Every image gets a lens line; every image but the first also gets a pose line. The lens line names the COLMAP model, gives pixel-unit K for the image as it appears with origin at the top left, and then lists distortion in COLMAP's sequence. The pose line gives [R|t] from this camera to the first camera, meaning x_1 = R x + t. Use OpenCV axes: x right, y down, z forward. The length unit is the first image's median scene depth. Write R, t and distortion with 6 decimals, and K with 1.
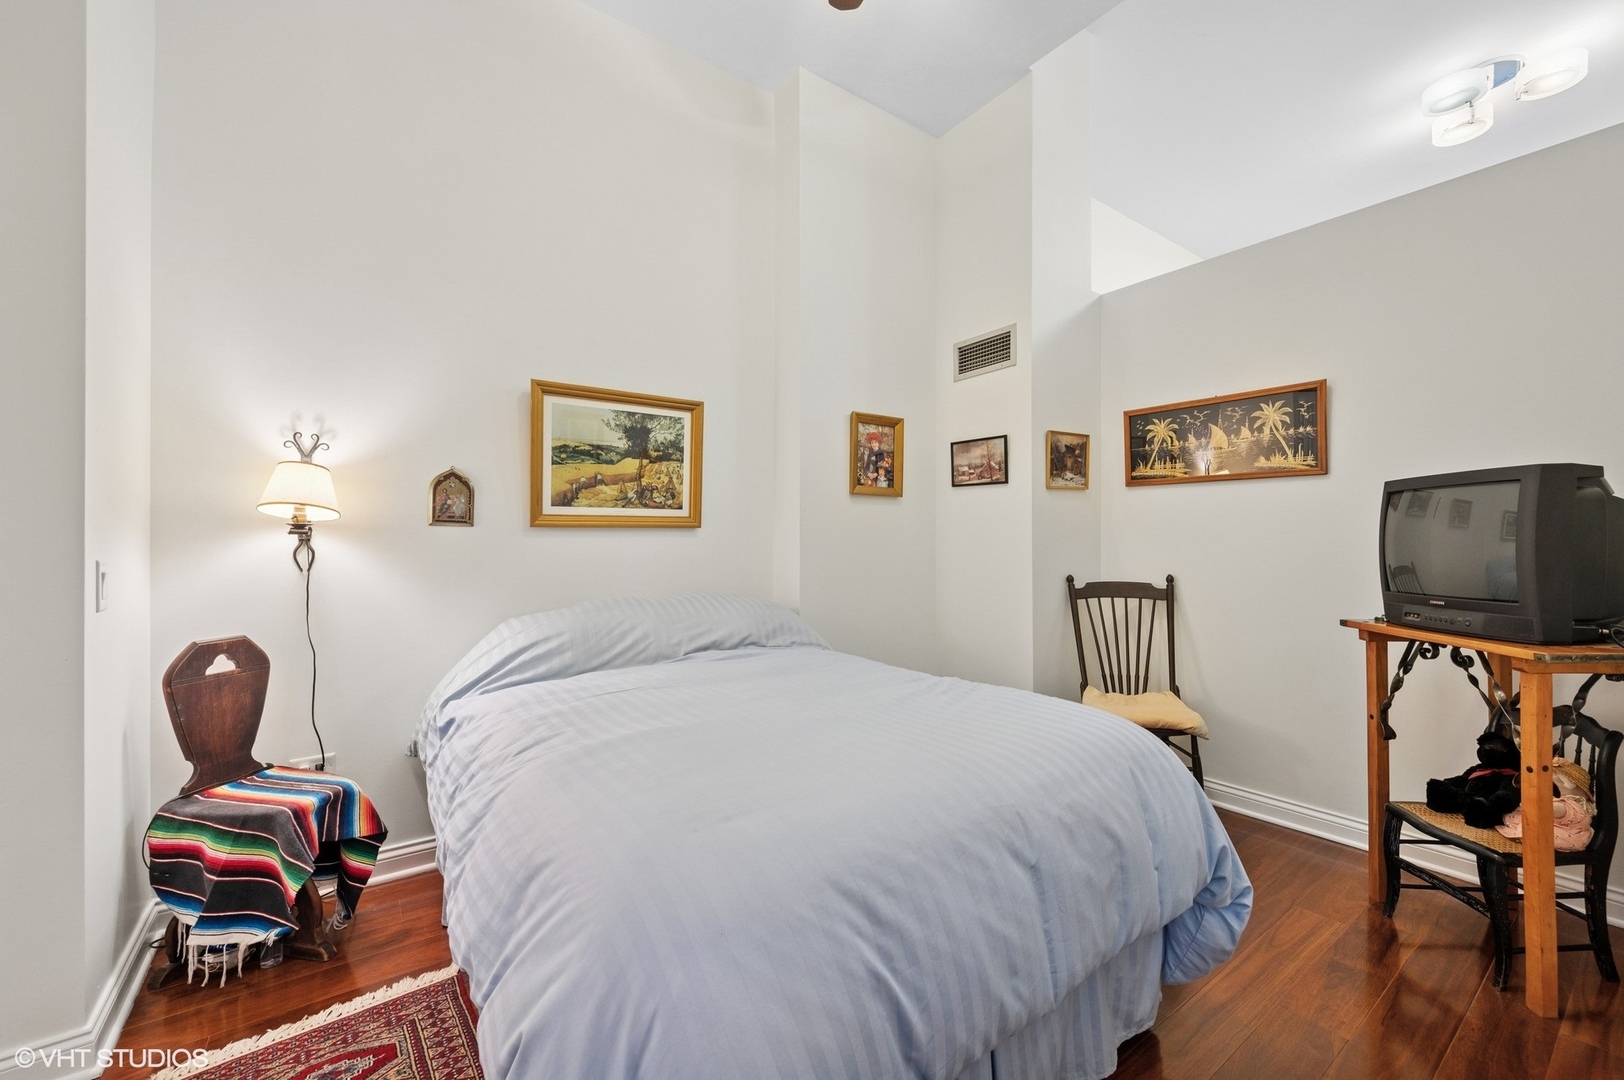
lens RADIAL K [[649.3, 0, 809.3], [0, 649.3, 551.5], [0, 0, 1]] dist [-0.000286, -0.000056]
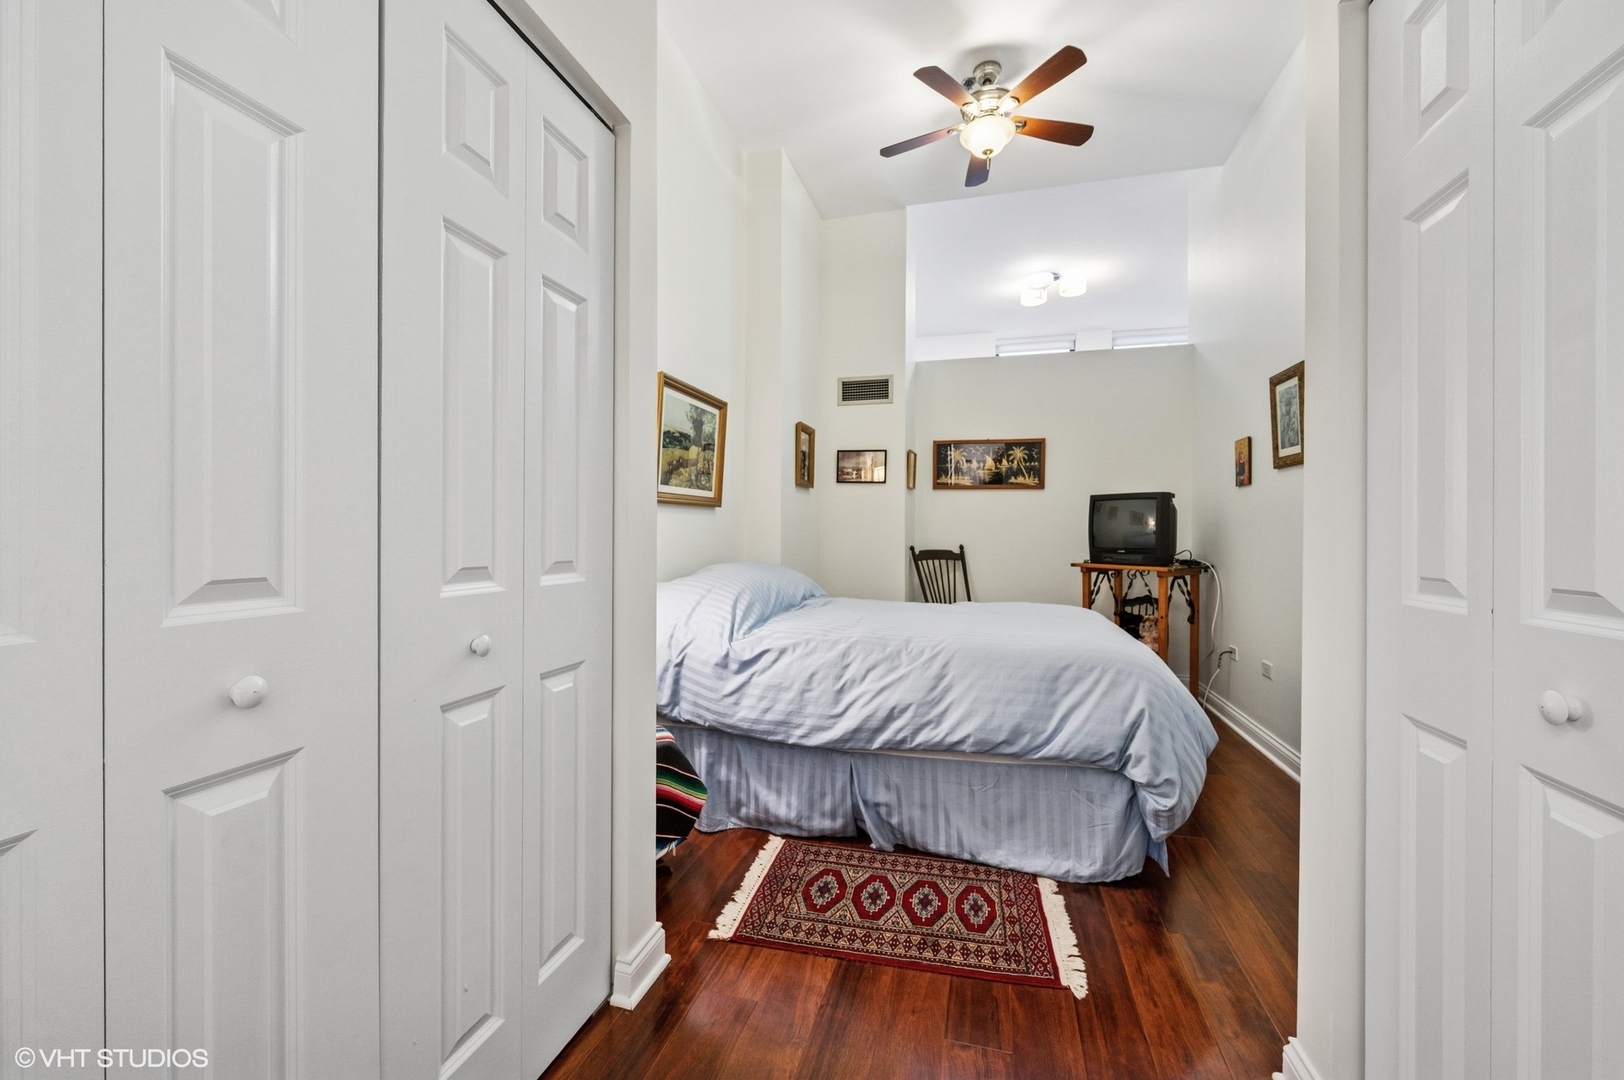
lens RADIAL K [[642.1, 0, 817.4], [0, 642.1, 545.5], [0, 0, 1]] dist [-0.000536, -0.000229]
pose [[0.779981, -0.007663, 0.625757, -0.765544], [0.001765, 0.999948, 0.010047, 0.022241], [-0.625801, -0.006732, 0.779954, -0.034462]]
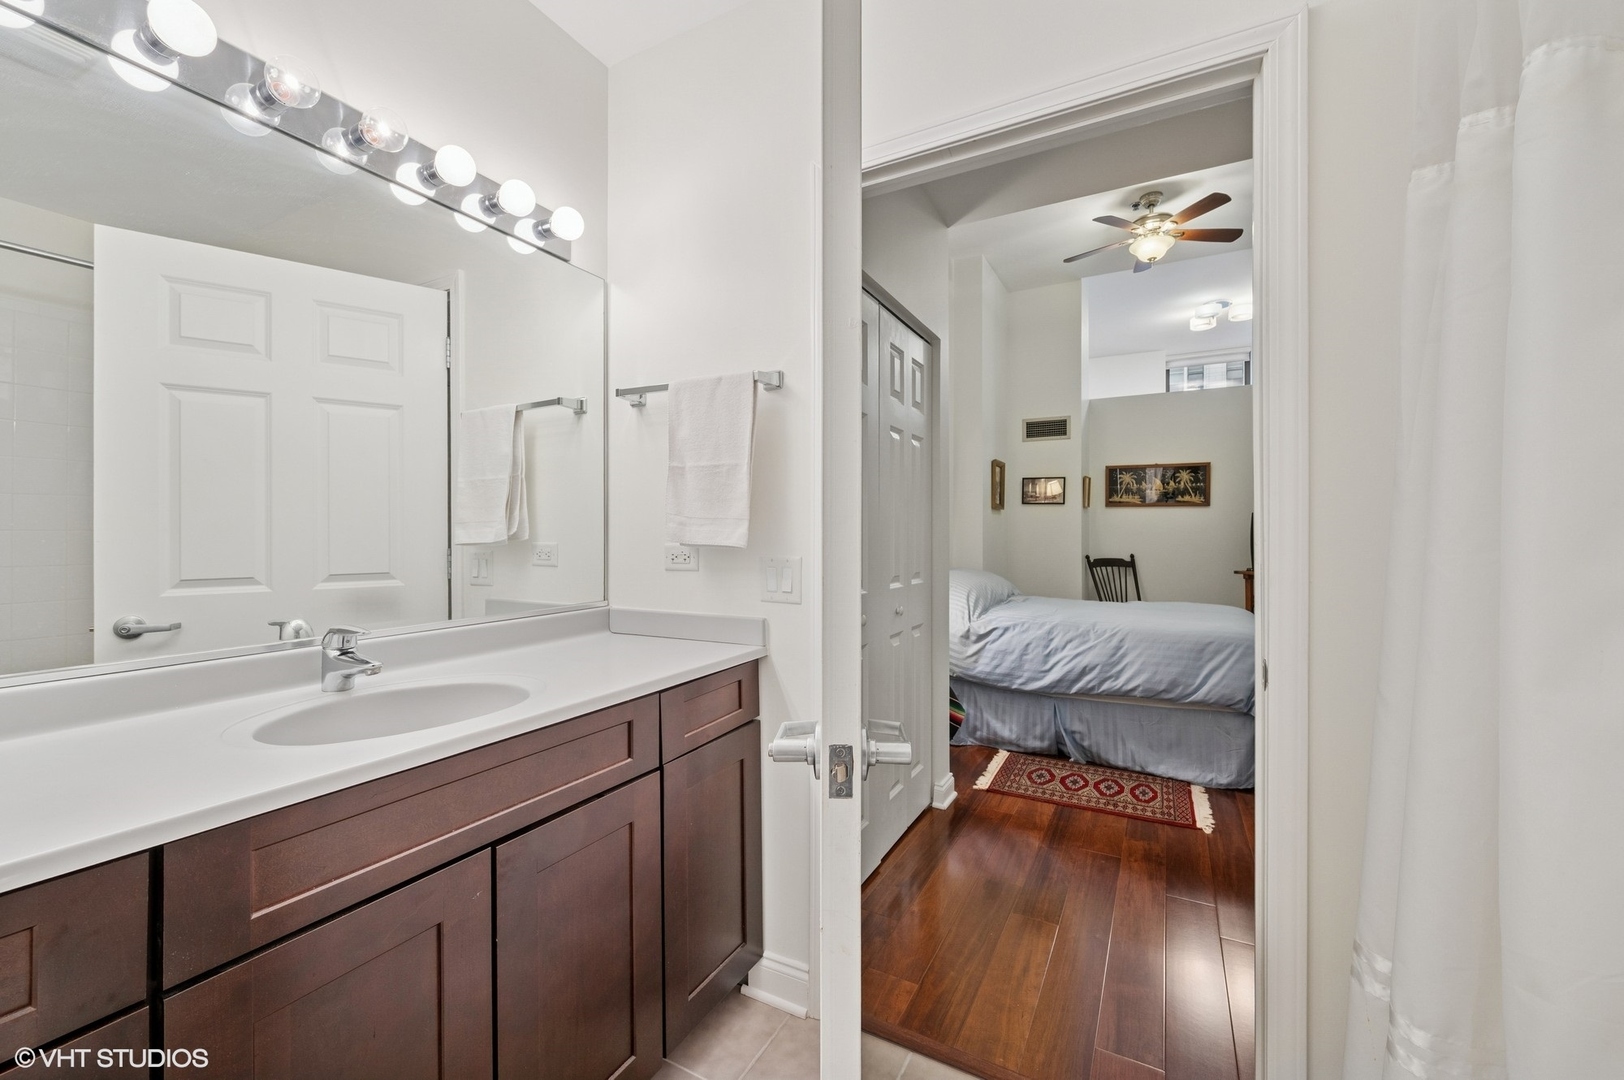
lens RADIAL K [[642.1, 0, 817.4], [0, 642.1, 545.5], [0, 0, 1]] dist [-0.000536, -0.000229]
pose [[0.903587, -0.008421, 0.428322, -1.136668], [0.006565, 0.999962, 0.005809, -0.006406], [-0.428354, -0.002437, 0.903608, -0.326979]]
